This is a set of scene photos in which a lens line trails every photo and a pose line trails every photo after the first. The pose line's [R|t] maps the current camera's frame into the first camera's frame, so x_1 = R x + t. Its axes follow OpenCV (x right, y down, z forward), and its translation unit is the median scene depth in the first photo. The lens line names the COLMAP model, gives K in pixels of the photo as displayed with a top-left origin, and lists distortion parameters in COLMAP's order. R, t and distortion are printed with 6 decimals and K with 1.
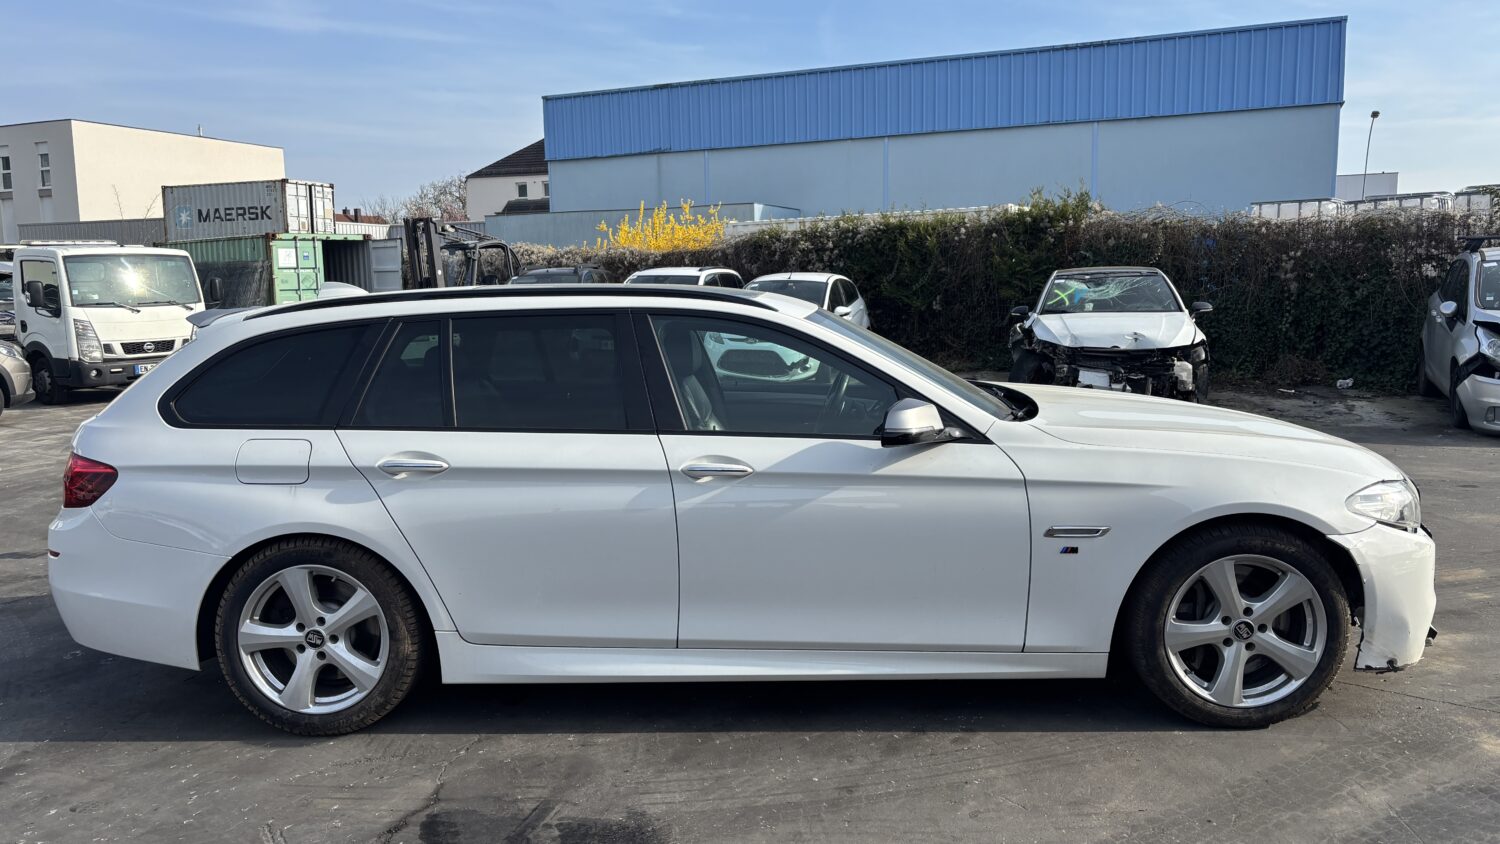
lens RADIAL K [[1180.9, 0, 750.0], [0, 1180.9, 422.0], [0, 0, 1]] dist [0.040914, -0.064326]
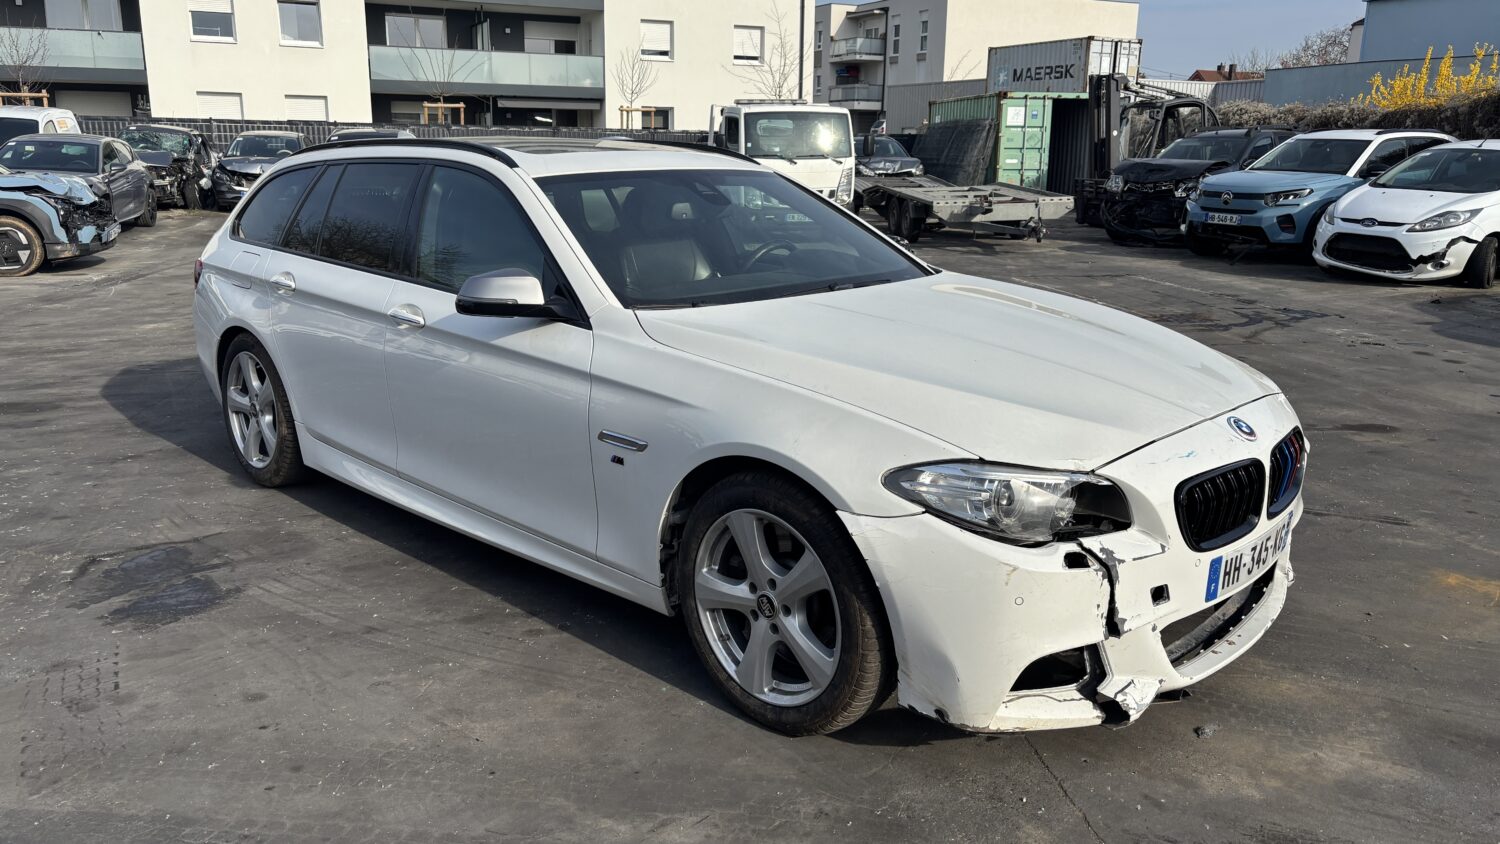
lens RADIAL K [[1170.1, 0, 750.0], [0, 1170.1, 422.0], [0, 0, 1]] dist [0.024139, -0.002667]
pose [[0.726340, 0.183060, -0.662510, 0.248704], [-0.105080, 0.982125, 0.156169, -0.017539], [0.679255, -0.043815, 0.732593, 0.119822]]
